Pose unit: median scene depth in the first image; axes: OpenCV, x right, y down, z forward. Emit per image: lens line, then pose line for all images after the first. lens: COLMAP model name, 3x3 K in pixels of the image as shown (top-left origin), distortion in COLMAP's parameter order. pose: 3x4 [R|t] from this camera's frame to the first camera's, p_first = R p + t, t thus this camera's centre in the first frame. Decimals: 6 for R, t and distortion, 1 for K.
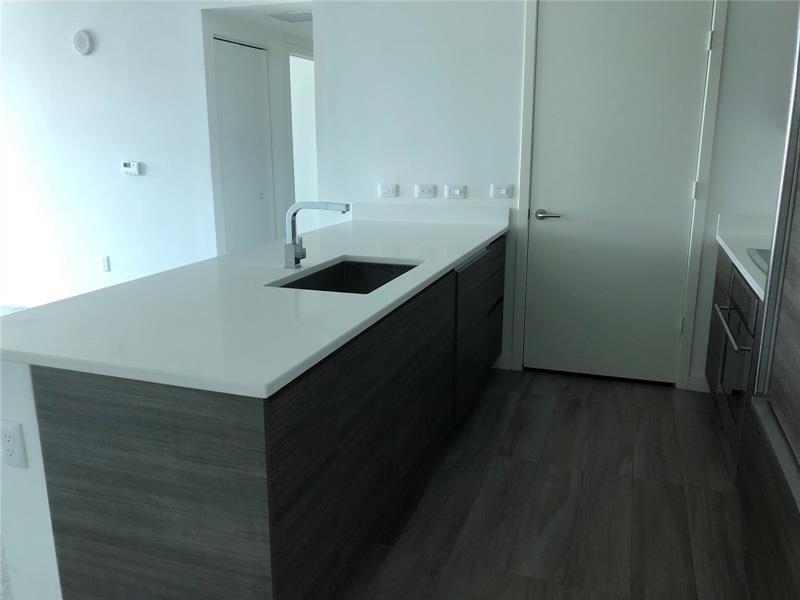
lens RADIAL K [[651.4, 0, 400.0], [0, 651.4, 300.0], [0, 0, 1]] dist [0.049114, -0.096187]
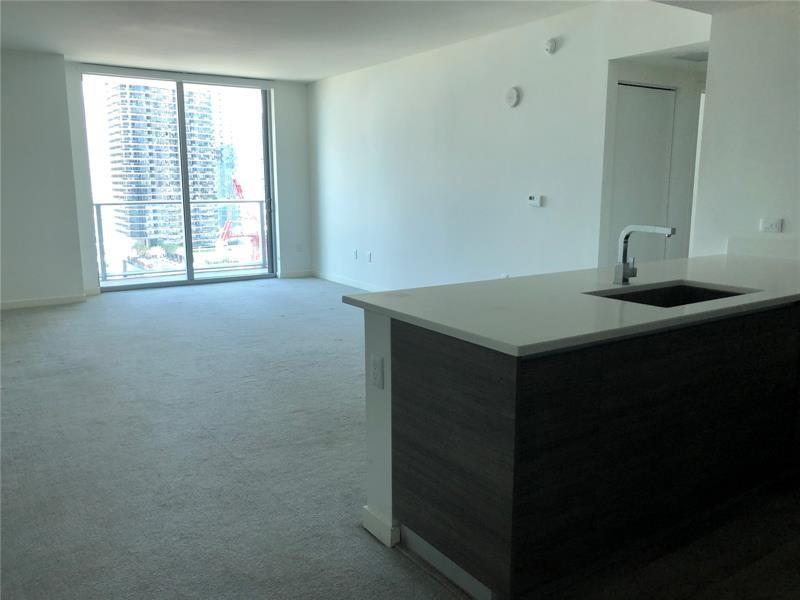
lens RADIAL K [[651.4, 0, 400.0], [0, 651.4, 300.0], [0, 0, 1]] dist [0.049114, -0.096187]
pose [[0.798413, 0.102867, -0.593257, 0.203402], [-0.138377, 0.990273, -0.014523, 0.046348], [0.585993, 0.093689, 0.804882, -0.120355]]
